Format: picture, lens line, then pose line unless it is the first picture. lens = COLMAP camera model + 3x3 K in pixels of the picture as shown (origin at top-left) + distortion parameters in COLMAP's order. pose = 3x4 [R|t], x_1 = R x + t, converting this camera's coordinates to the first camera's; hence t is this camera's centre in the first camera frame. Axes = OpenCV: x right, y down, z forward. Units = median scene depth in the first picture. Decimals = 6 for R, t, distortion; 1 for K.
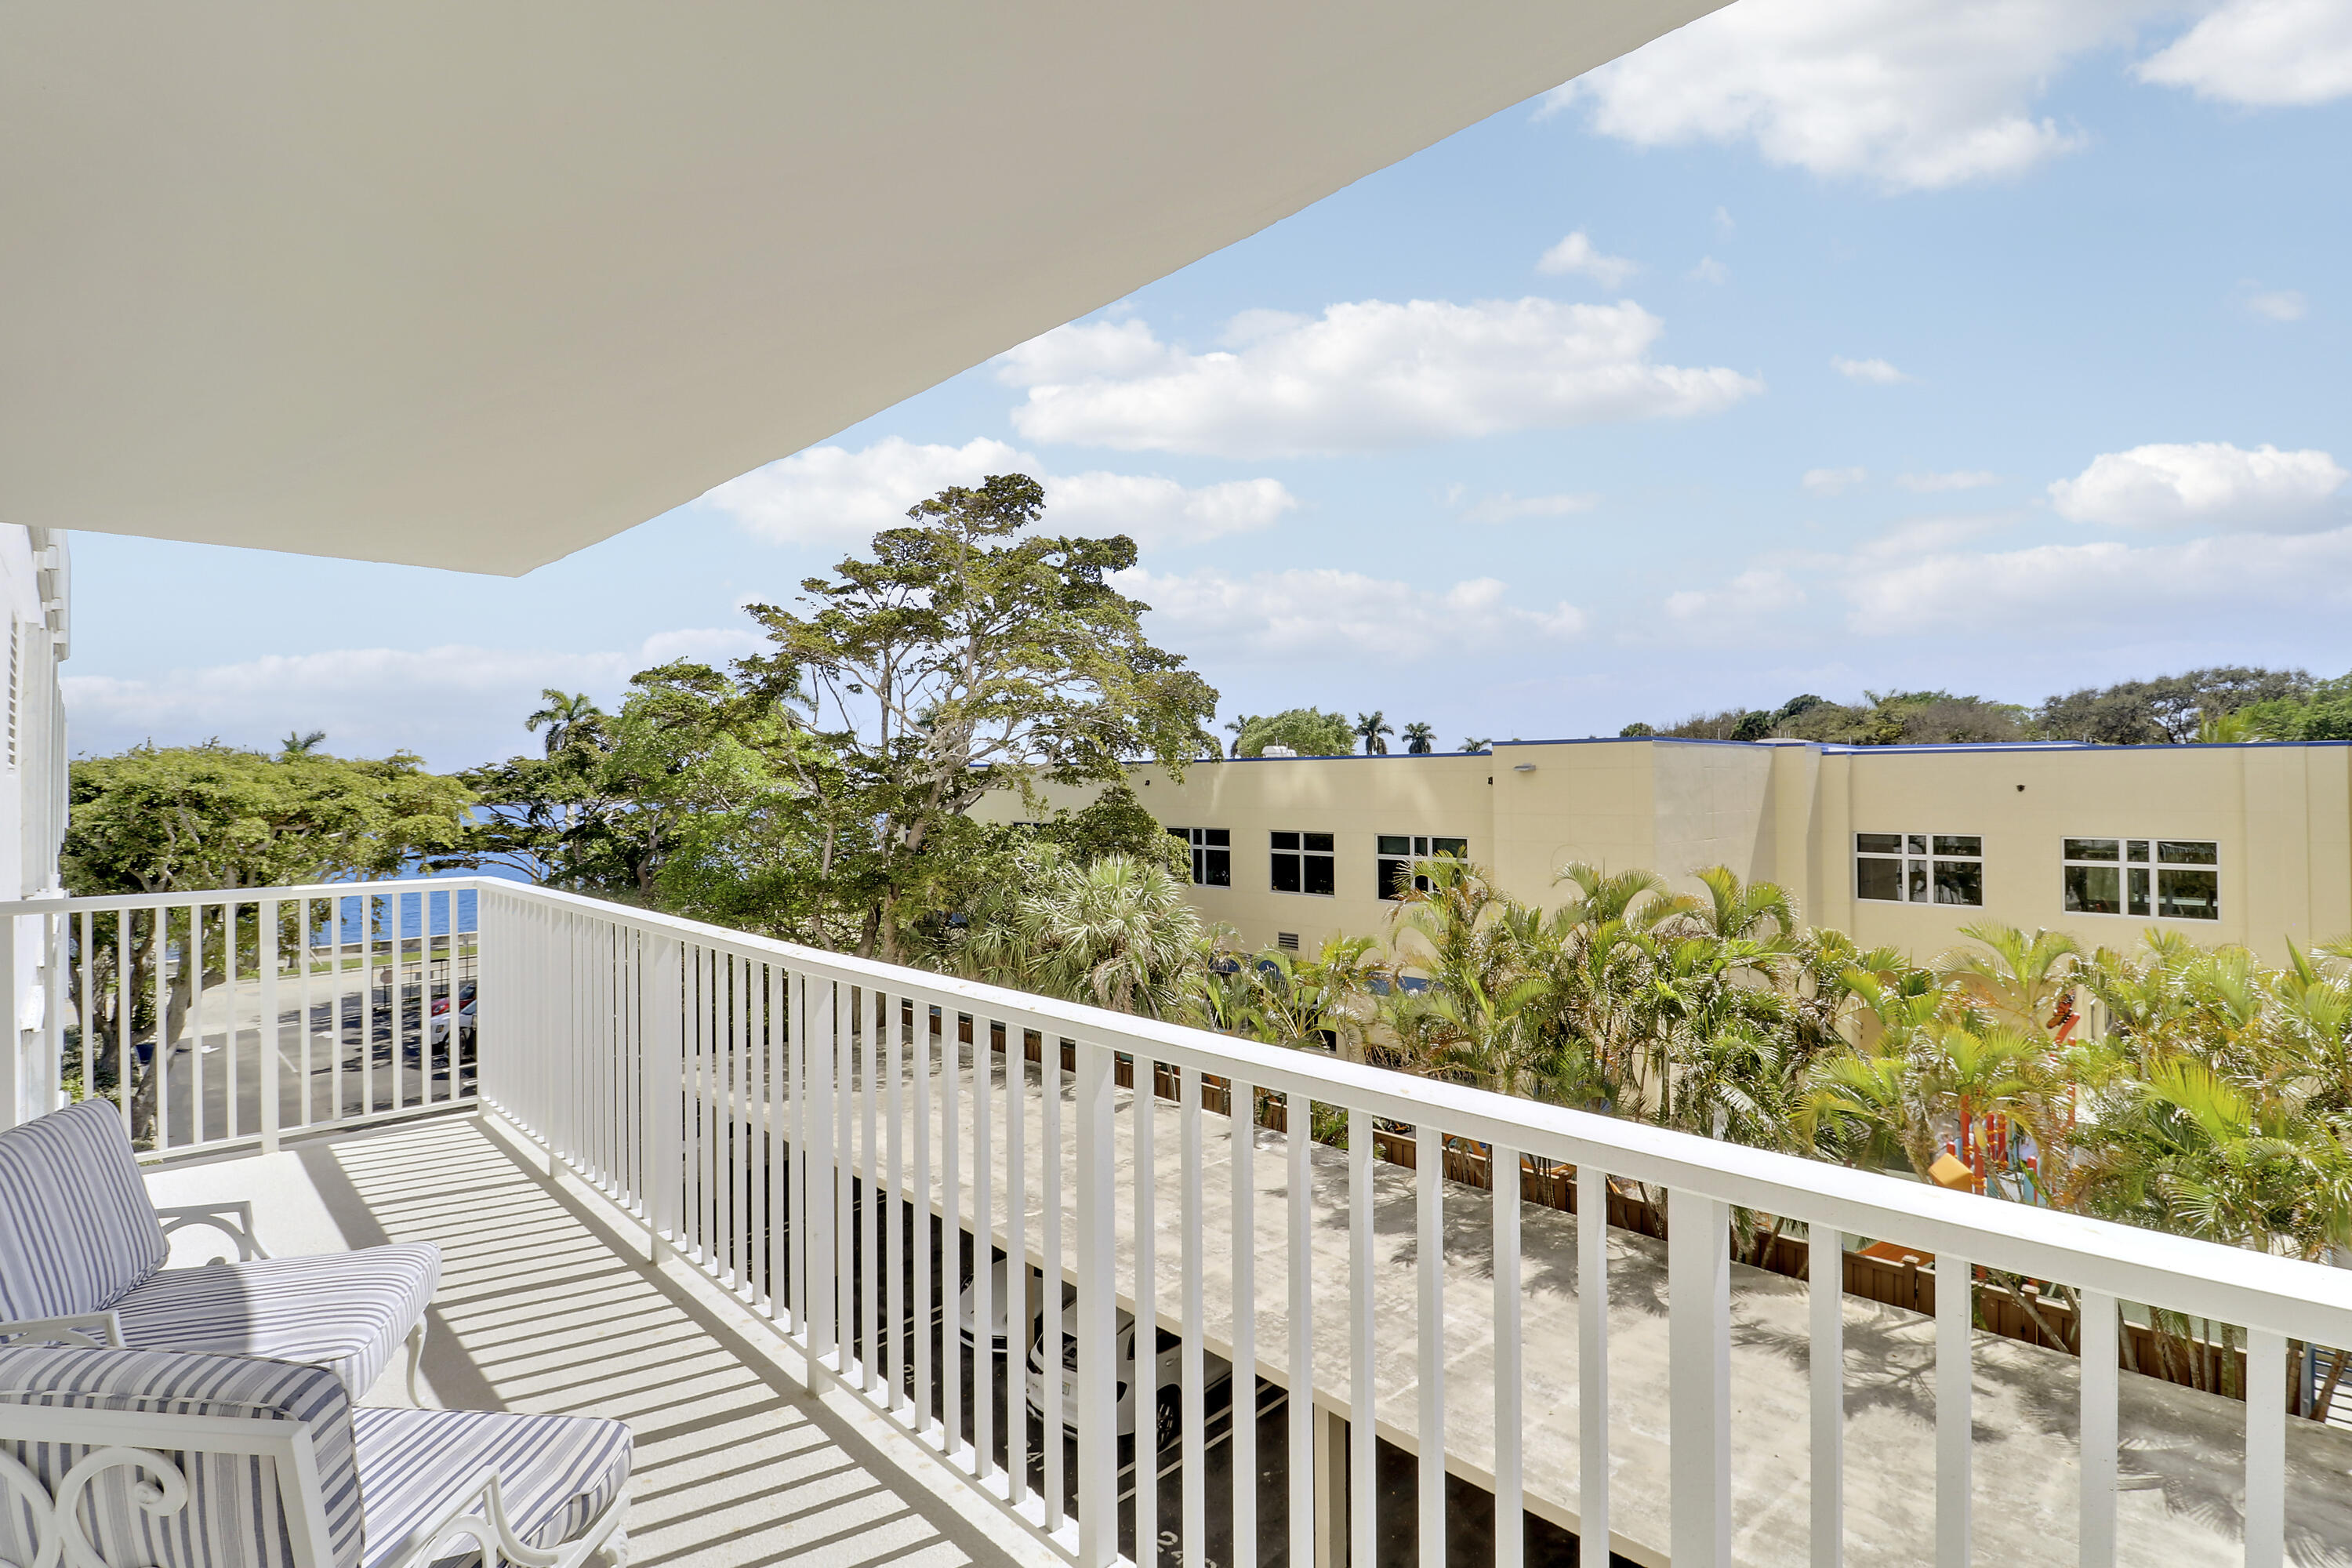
lens RADIAL K [[1099.7, 0, 1165.3], [0, 1099.7, 771.1], [0, 0, 1]] dist [0.004950, -0.015782]
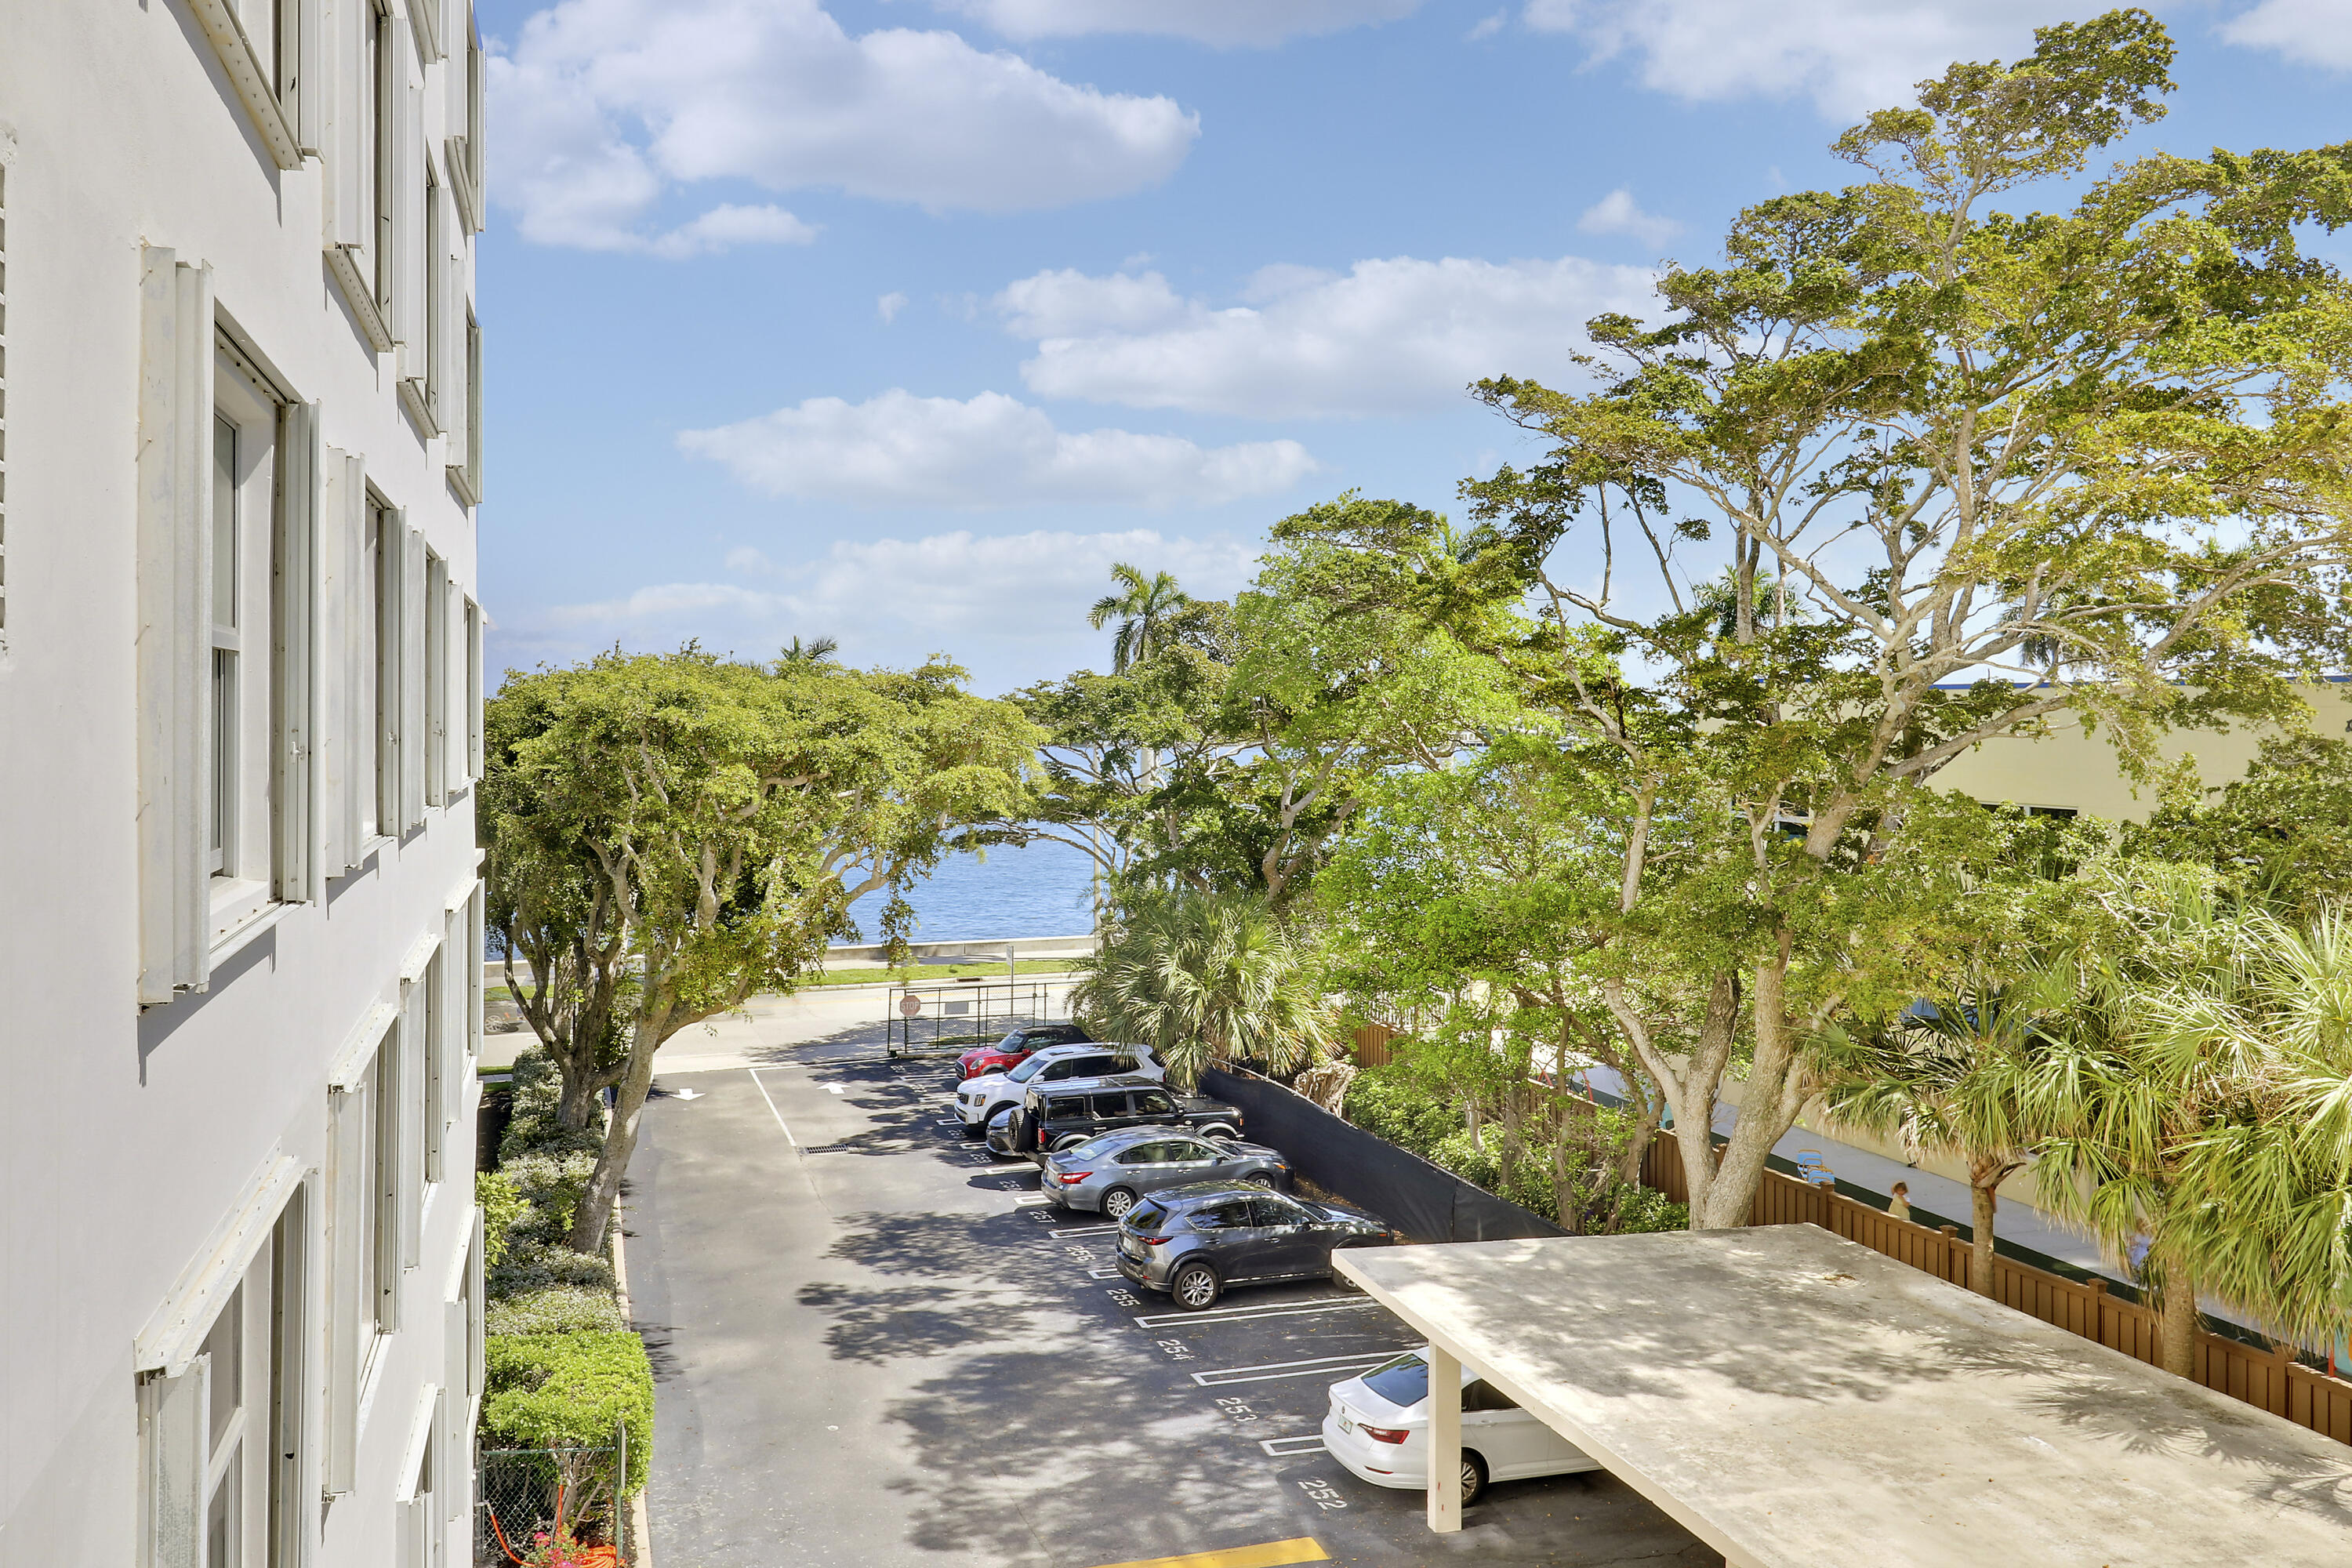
lens RADIAL K [[1908.9, 0, 1176.0], [0, 1908.9, 784.0], [0, 0, 1]] dist [0.009337, 0.000493]
pose [[0.888970, 0.027268, -0.457153, -0.094404], [-0.007116, 0.998928, 0.045745, 0.002116], [0.457910, -0.037413, 0.888211, 0.122703]]
